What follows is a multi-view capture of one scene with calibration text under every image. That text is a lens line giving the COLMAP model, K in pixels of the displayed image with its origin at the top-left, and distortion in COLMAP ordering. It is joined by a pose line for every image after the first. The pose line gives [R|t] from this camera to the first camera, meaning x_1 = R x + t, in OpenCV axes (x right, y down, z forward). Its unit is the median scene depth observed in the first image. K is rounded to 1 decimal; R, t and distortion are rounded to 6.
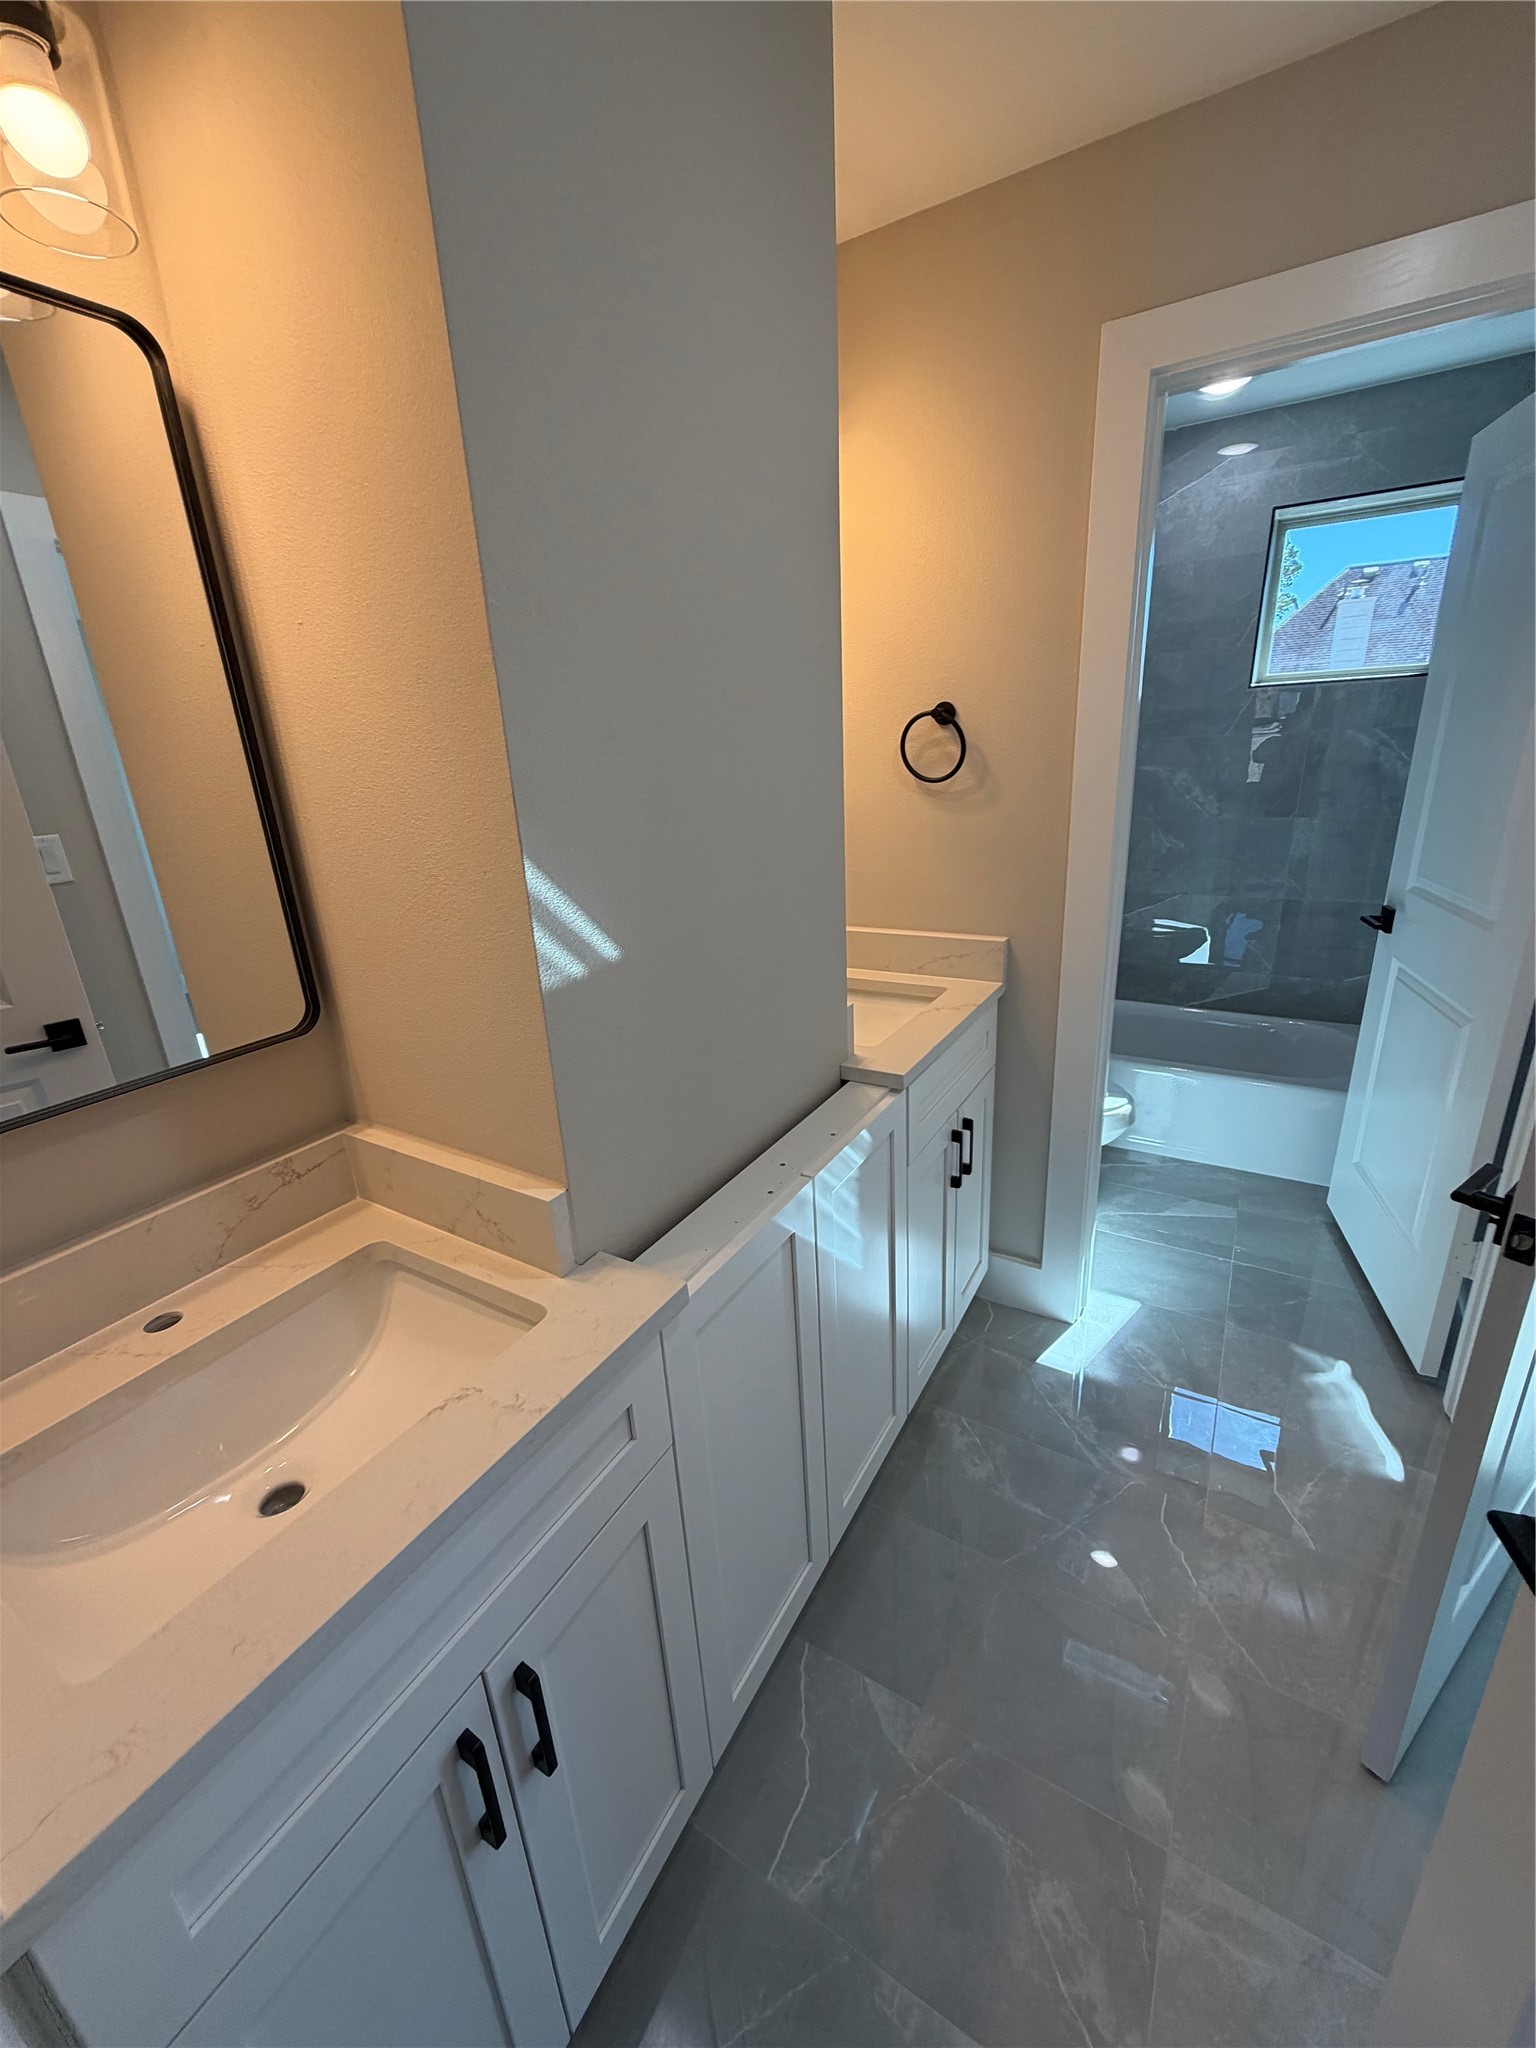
lens RADIAL K [[814.5, 0, 771.3], [0, 814.5, 1022.4], [0, 0, 1]] dist [-0.000597, 0.000293]
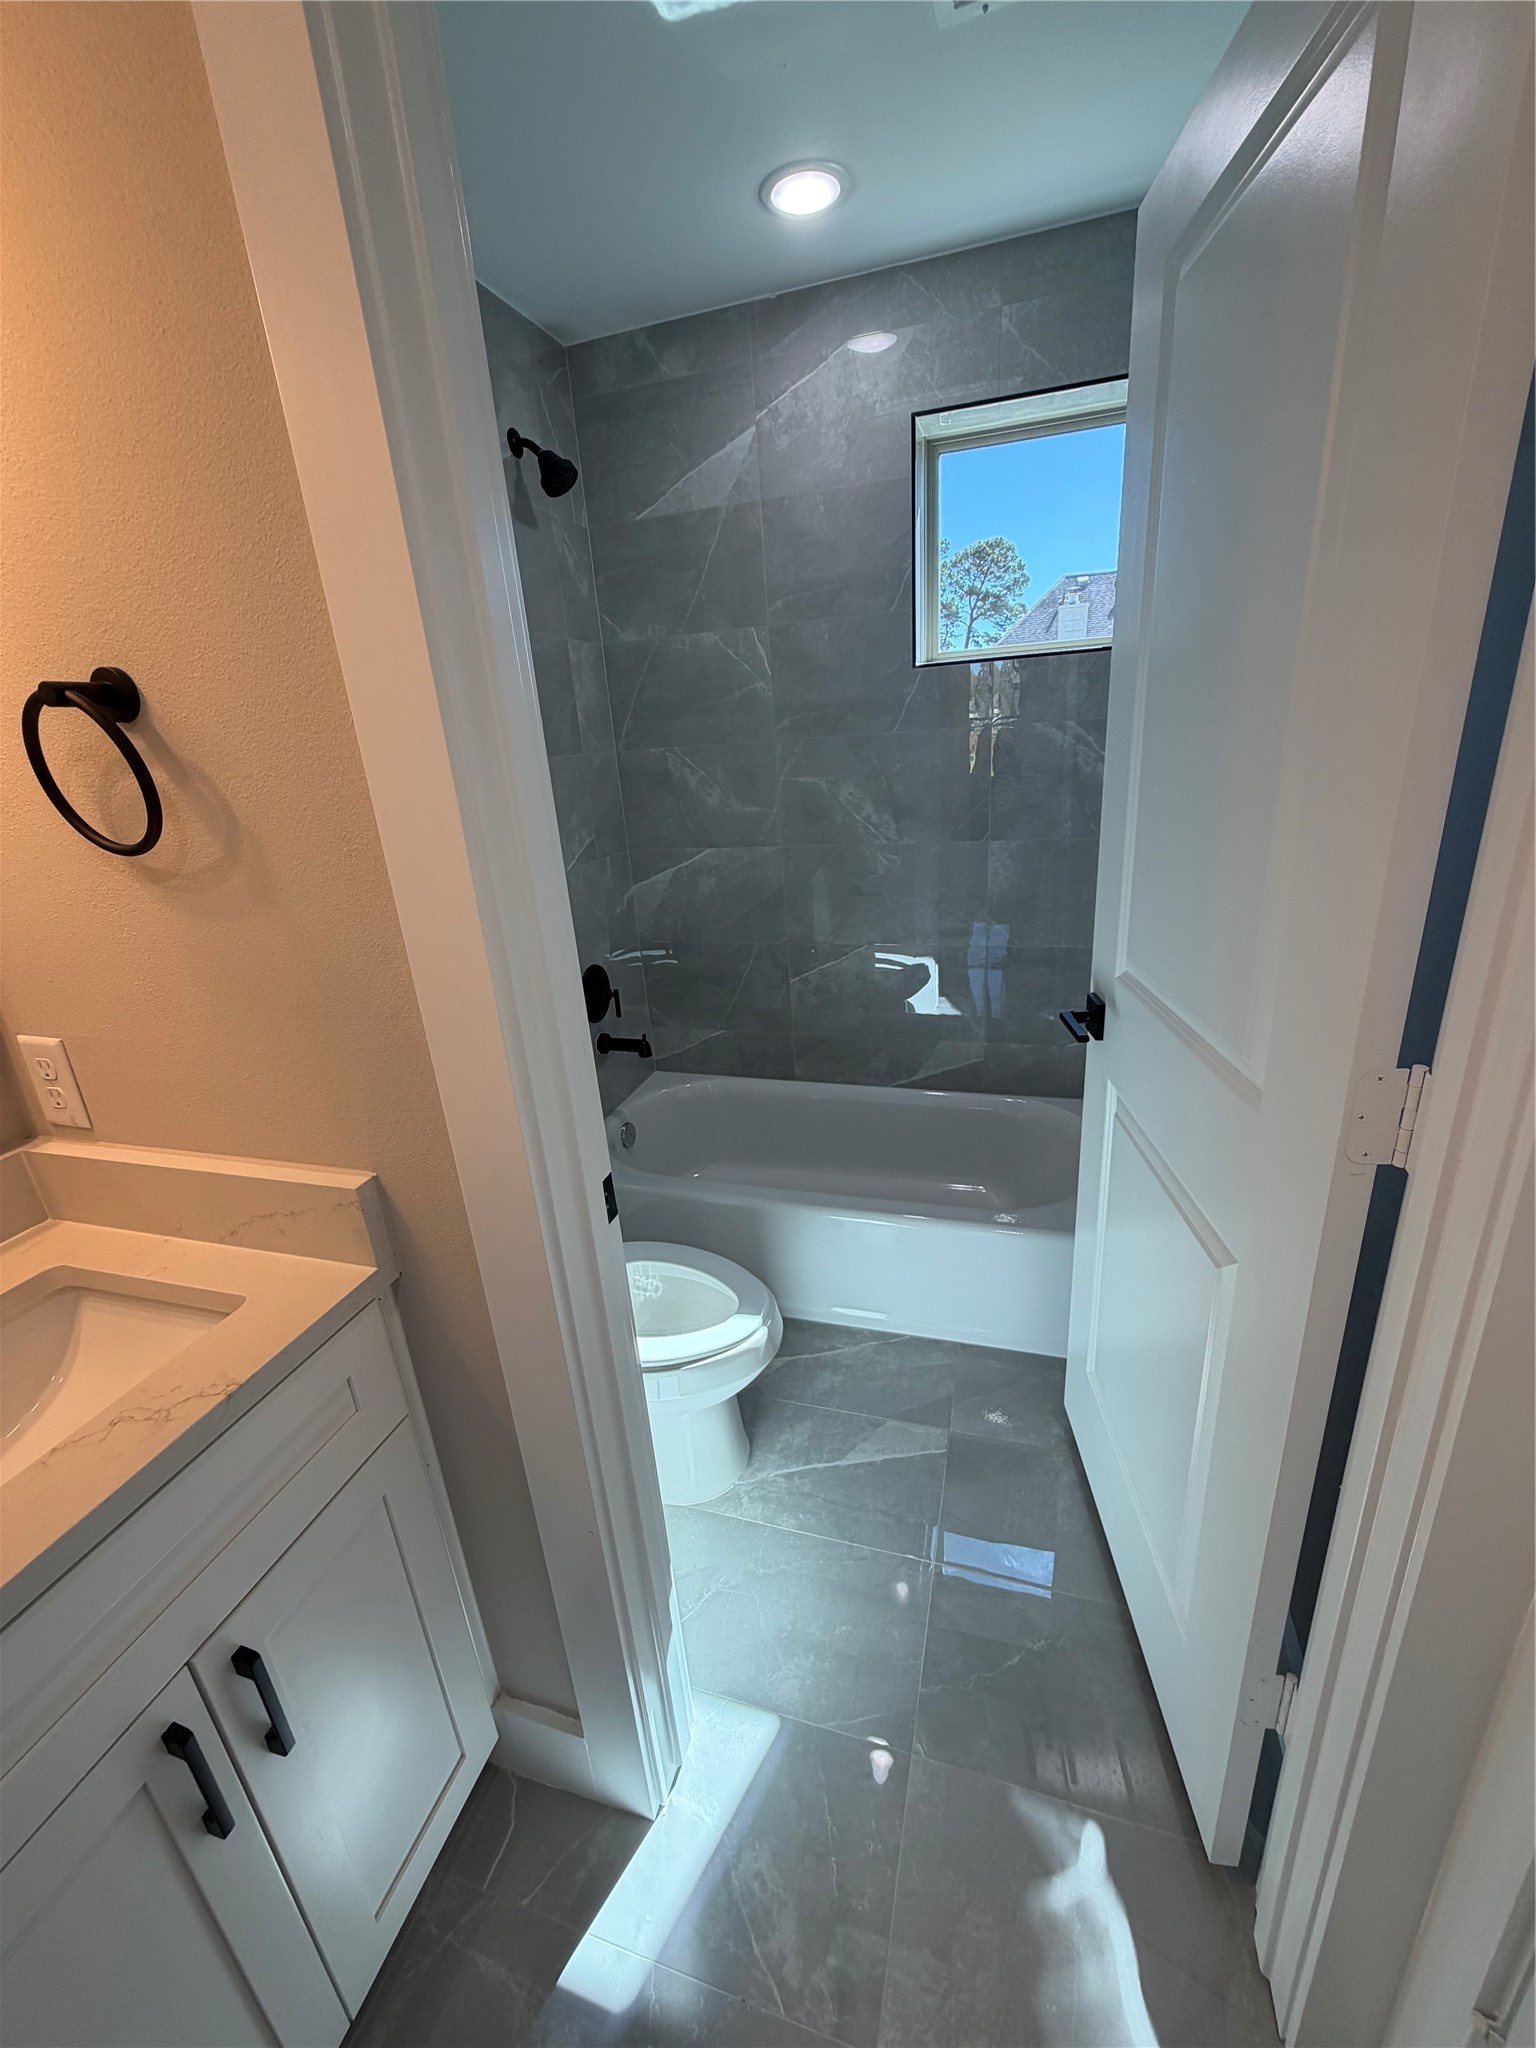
lens RADIAL K [[814.5, 0, 767.1], [0, 814.5, 1022.1], [0, 0, 1]] dist [-0.000597, 0.000293]
pose [[0.971192, -0.095415, 0.218362, 0.292419], [0.096334, 0.995328, 0.006459, -0.120854], [-0.217959, 0.014763, 0.975846, 0.345991]]
